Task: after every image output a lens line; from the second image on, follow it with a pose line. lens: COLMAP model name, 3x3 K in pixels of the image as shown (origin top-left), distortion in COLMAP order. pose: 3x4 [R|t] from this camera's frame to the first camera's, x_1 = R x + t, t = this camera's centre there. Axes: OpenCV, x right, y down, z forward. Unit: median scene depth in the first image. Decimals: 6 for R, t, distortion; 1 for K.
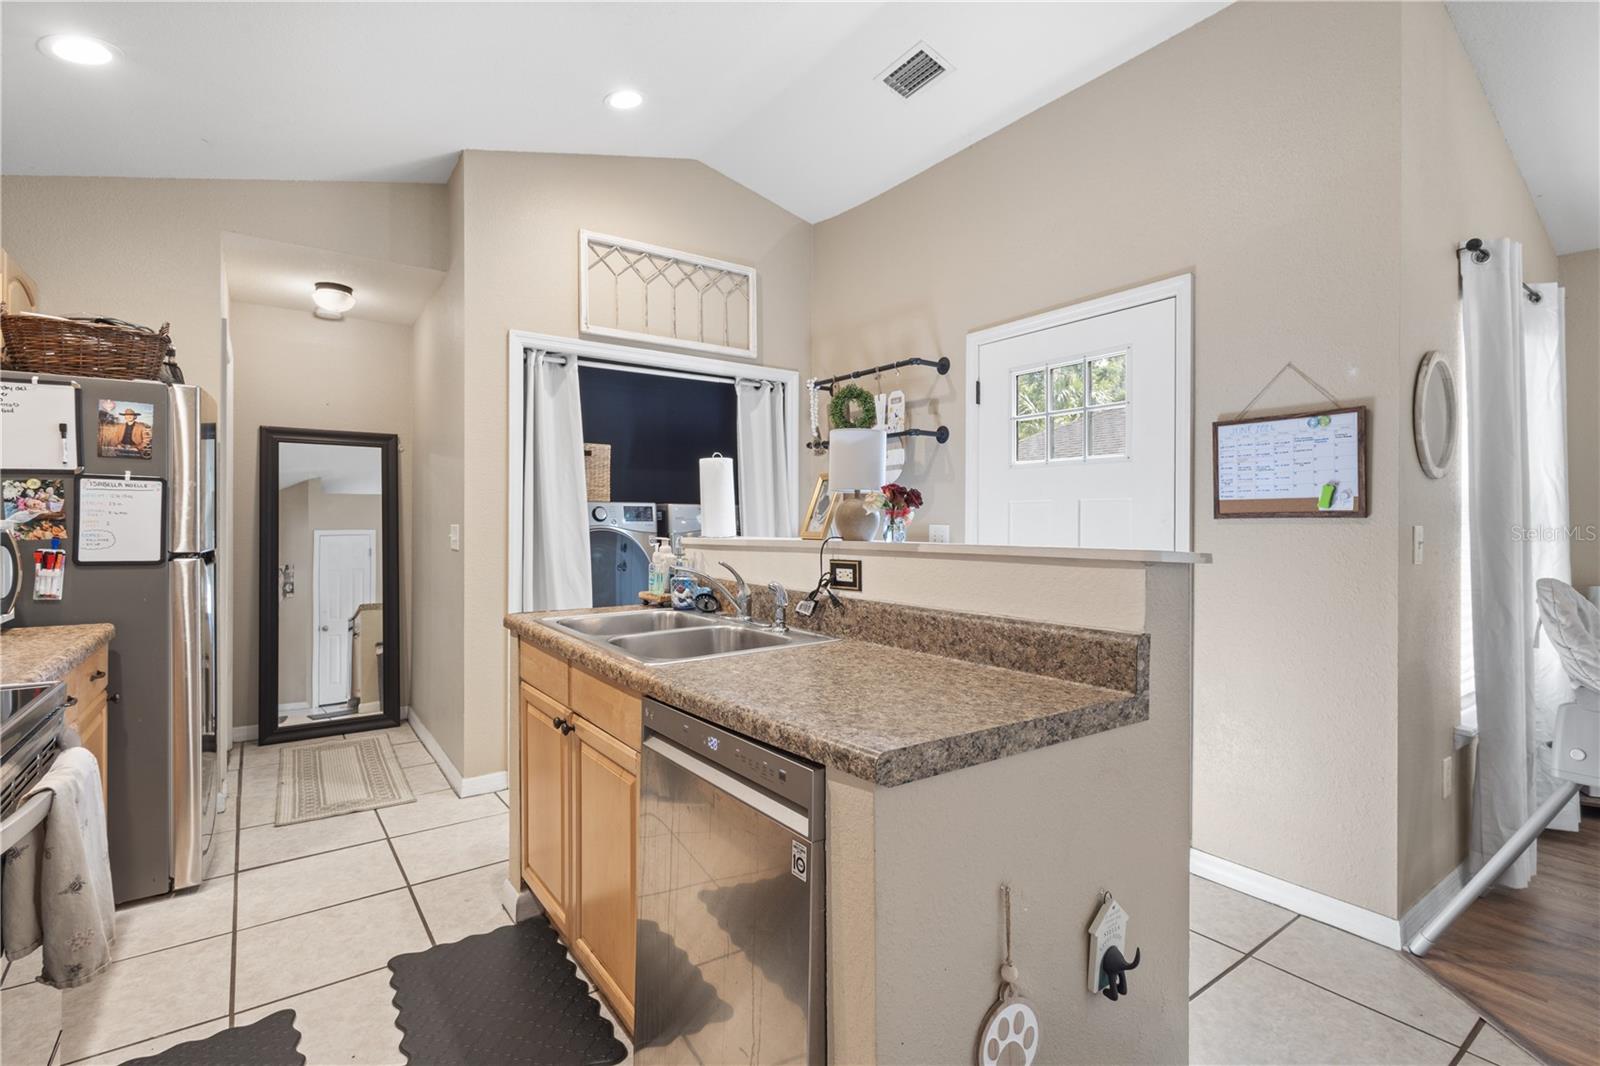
lens RADIAL K [[743.8, 0, 810.0], [0, 743.8, 523.6], [0, 0, 1]] dist [0.005209, 0.000090]
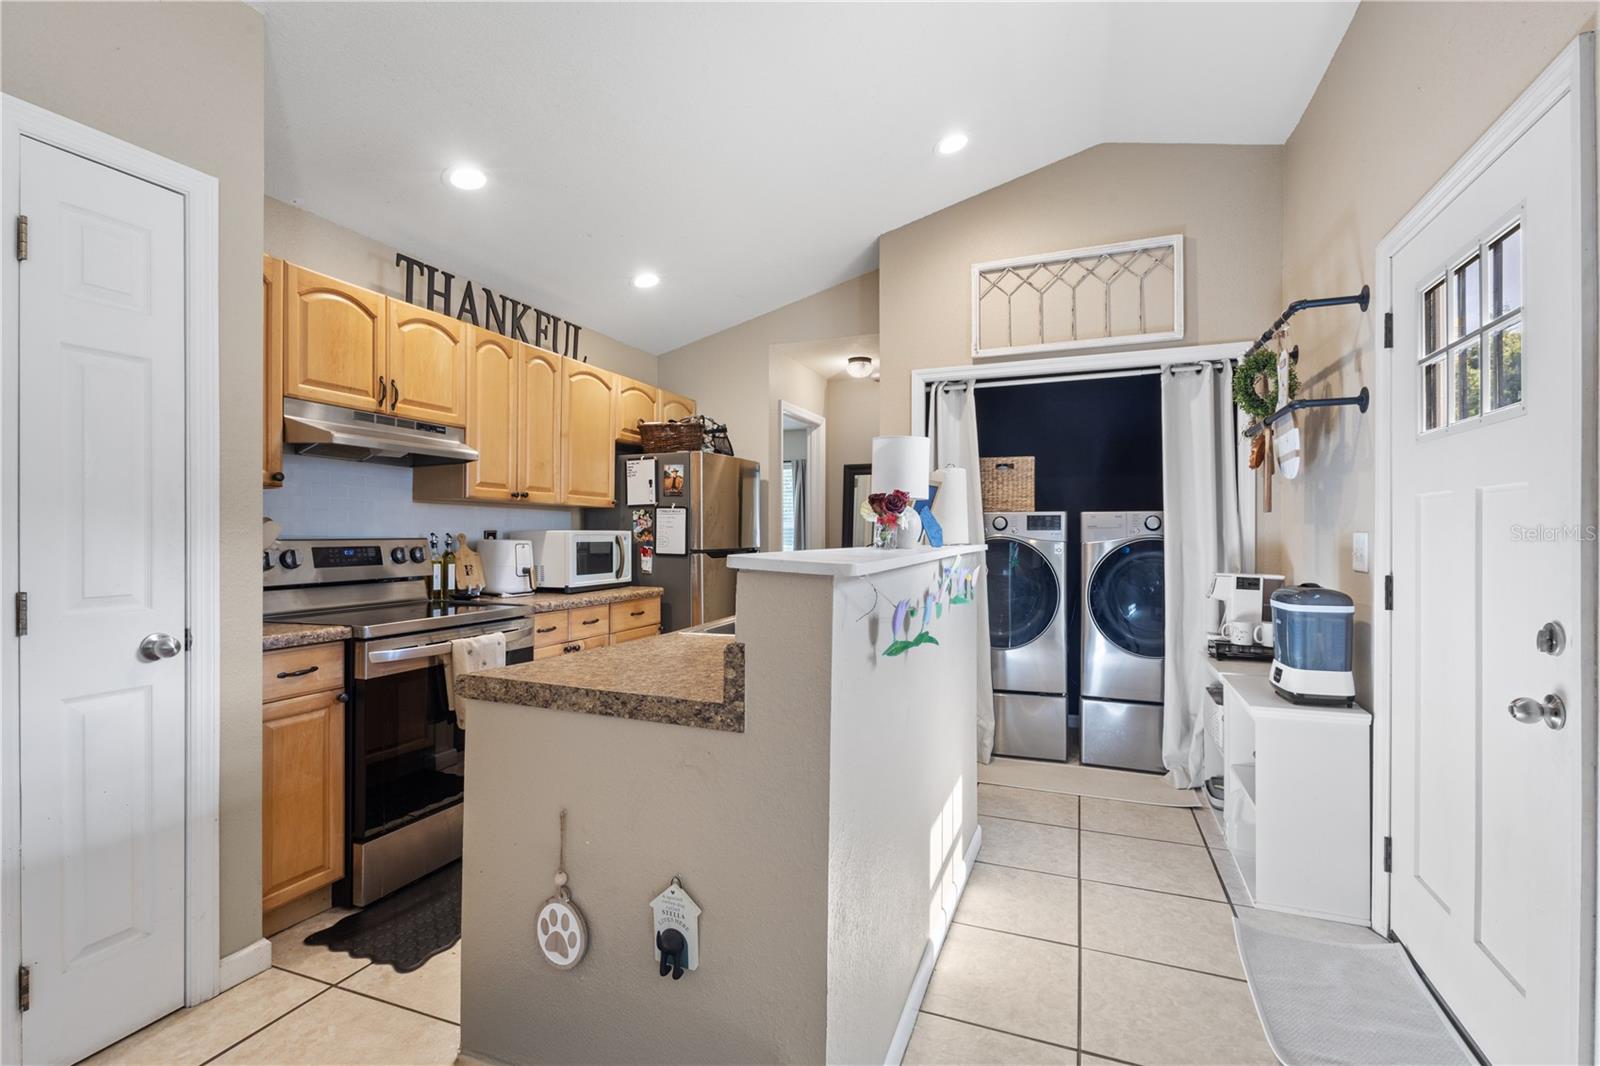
lens RADIAL K [[739.2, 0, 801.8], [0, 739.2, 535.6], [0, 0, 1]] dist [0.001731, -0.000360]
pose [[0.530758, 0.000665, -0.847523, 0.728844], [0.000097, 1.000000, 0.000846, 0.005163], [0.847523, -0.000531, 0.530758, 0.314966]]
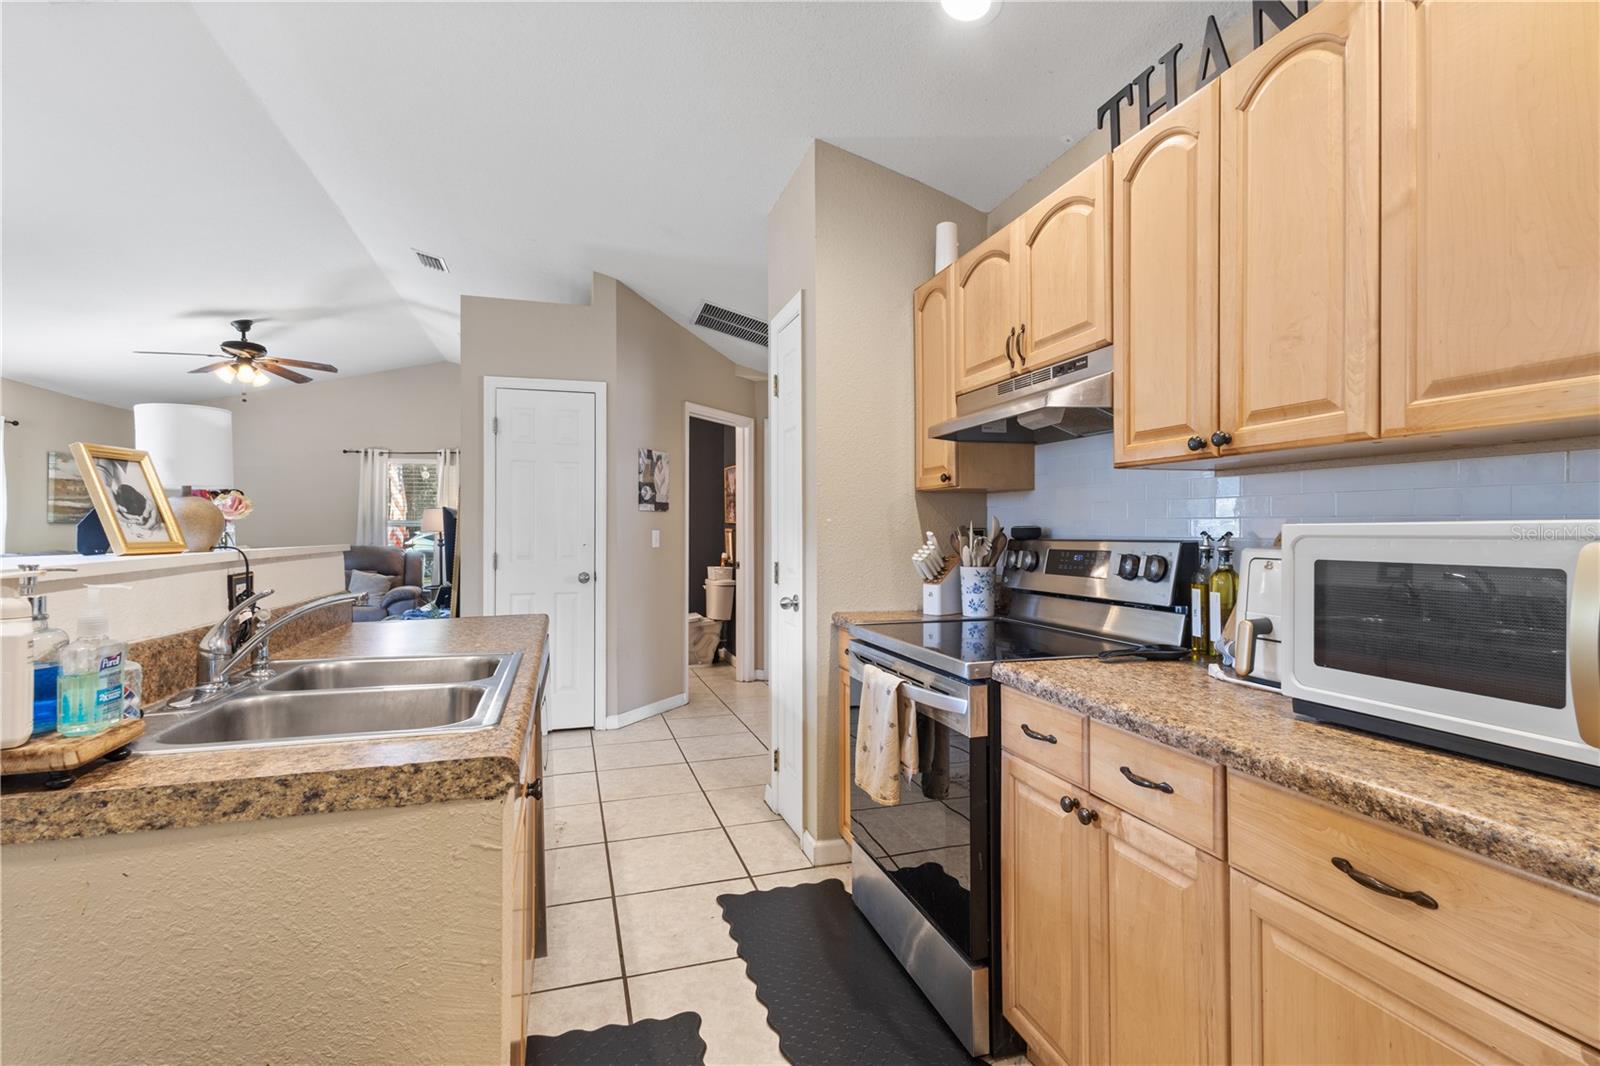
lens RADIAL K [[738.5, 0, 796.9], [0, 738.5, 532.7], [0, 0, 1]] dist [0.004307, 0.000174]
pose [[-0.943889, 0.000482, 0.330262, -0.676397], [0.001098, 0.999998, 0.001680, 0.000830], [-0.330261, 0.001949, -0.943888, 1.315033]]
